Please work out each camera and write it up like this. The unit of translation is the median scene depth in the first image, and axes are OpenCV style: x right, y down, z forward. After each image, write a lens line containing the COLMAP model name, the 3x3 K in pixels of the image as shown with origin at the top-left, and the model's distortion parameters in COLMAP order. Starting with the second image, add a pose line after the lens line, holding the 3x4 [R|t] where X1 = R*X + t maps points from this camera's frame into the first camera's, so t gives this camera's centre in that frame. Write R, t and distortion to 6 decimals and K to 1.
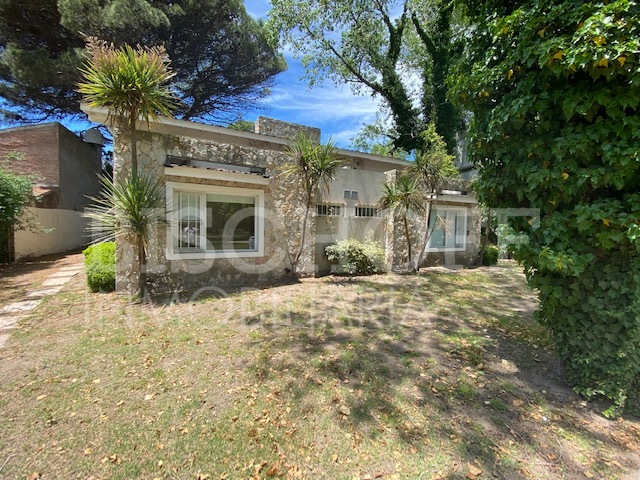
lens RADIAL K [[256.7, 0, 320.7], [0, 256.7, 239.4], [0, 0, 1]] dist [0.019150, -0.020177]
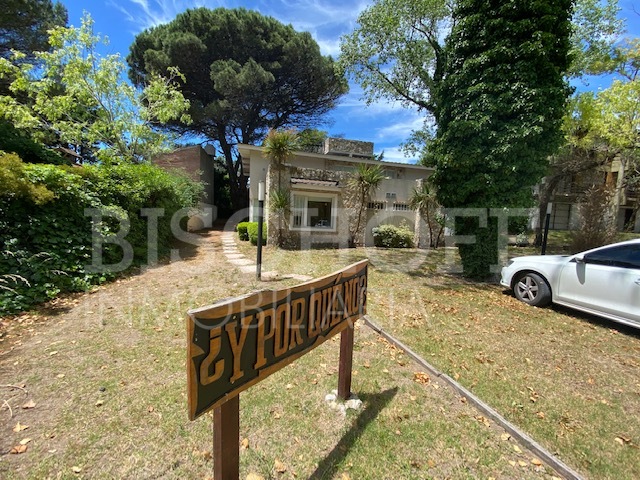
lens RADIAL K [[256.7, 0, 320.7], [0, 256.7, 239.4], [0, 0, 1]] dist [0.019150, -0.020177]
pose [[0.980041, 0.039581, -0.194817, 0.016498], [-0.033999, 0.998912, 0.031914, 0.054656], [0.195868, -0.024654, 0.980320, -0.618071]]
